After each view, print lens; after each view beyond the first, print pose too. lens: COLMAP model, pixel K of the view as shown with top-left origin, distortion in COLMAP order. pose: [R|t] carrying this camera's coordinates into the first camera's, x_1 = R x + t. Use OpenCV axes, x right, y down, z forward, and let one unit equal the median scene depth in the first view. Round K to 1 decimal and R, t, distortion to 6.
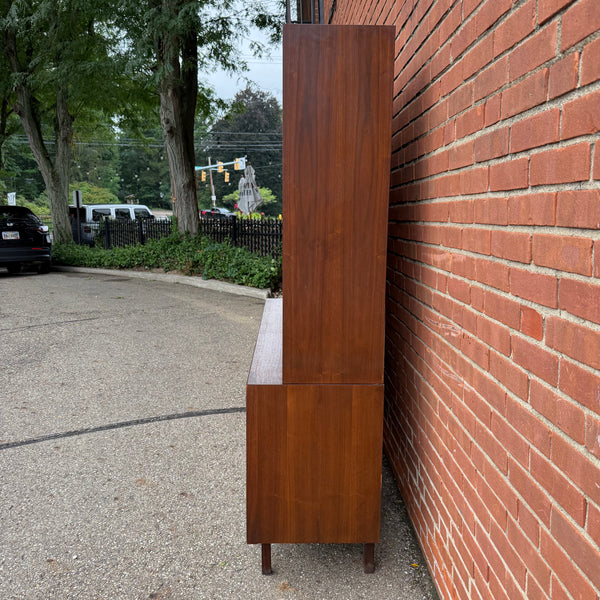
lens RADIAL K [[558.3, 0, 301.3], [0, 558.3, 299.4], [0, 0, 1]] dist [0.081629, -0.132671]
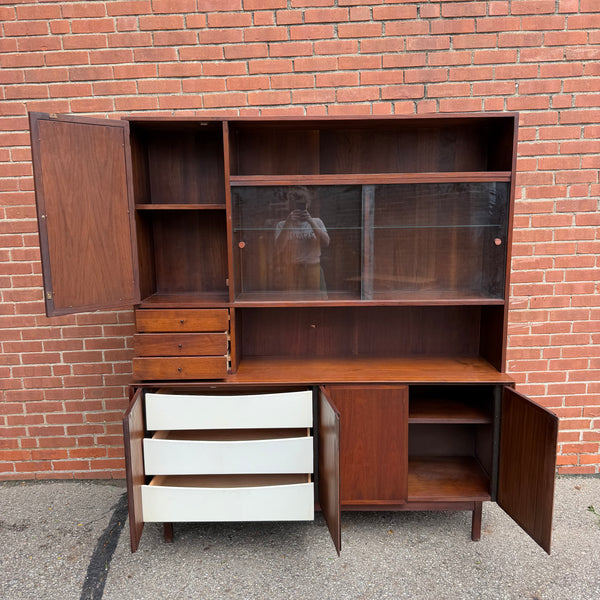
lens RADIAL K [[559.8, 0, 302.9], [0, 559.8, 300.9], [0, 0, 1]] dist [0.081777, -0.142164]
pose [[0.029251, -0.170037, 0.985003, -1.372789], [0.188756, 0.968635, 0.161606, -0.327514], [-0.981588, 0.181198, 0.060429, 1.383806]]
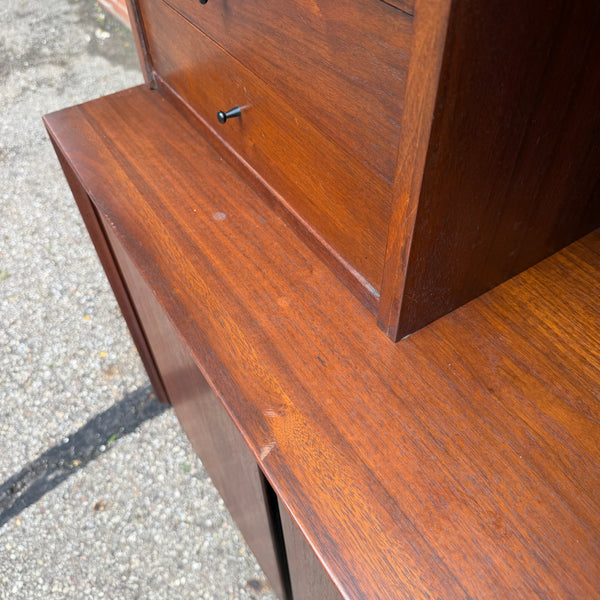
lens RADIAL K [[558.3, 0, 301.3], [0, 558.3, 299.4], [0, 0, 1]] dist [0.081629, -0.132671]
pose [[0.856728, -0.407237, 0.316505, -0.137712], [0.131132, 0.765477, 0.629960, -0.099354], [-0.498821, -0.498200, 0.709207, 1.542468]]
